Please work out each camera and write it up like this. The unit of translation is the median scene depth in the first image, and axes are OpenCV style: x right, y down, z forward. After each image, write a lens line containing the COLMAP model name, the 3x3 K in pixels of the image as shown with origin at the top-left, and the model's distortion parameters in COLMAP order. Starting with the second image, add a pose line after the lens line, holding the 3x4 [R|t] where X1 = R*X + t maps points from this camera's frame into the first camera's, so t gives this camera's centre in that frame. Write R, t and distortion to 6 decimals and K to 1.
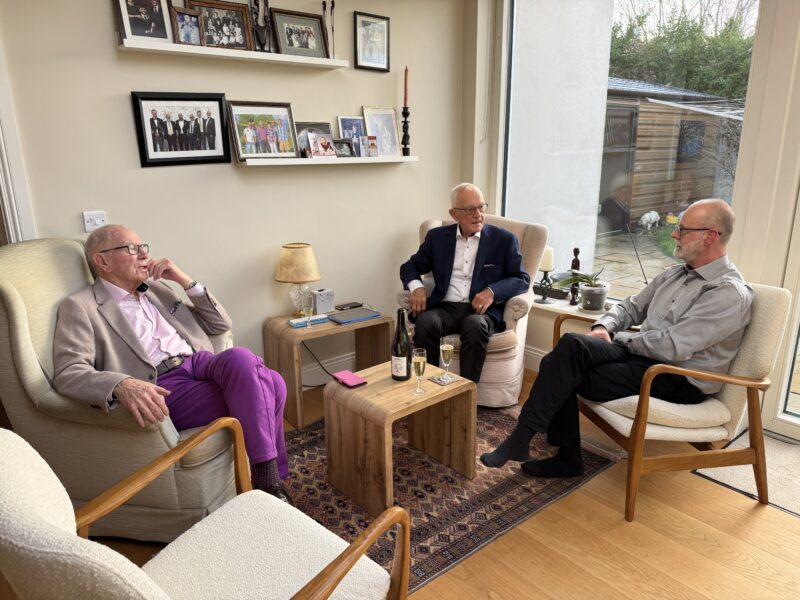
lens RADIAL K [[566.0, 0, 400.0], [0, 566.0, 300.0], [0, 0, 1]] dist [0.094860, -0.112815]
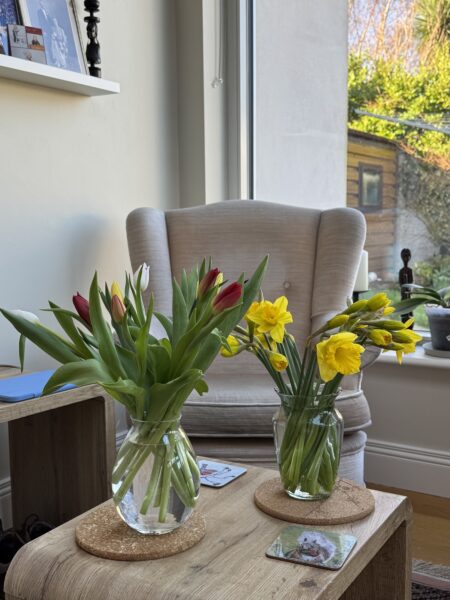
lens RADIAL K [[724.6, 0, 225.0], [0, 724.6, 300.0], [0, 0, 1]] dist [0.018820, 0.008491]
pose [[0.946386, -0.031313, 0.321515, -0.102998], [0.080902, 0.986547, -0.142054, 0.051113], [-0.312742, 0.160449, 0.936188, 0.394061]]
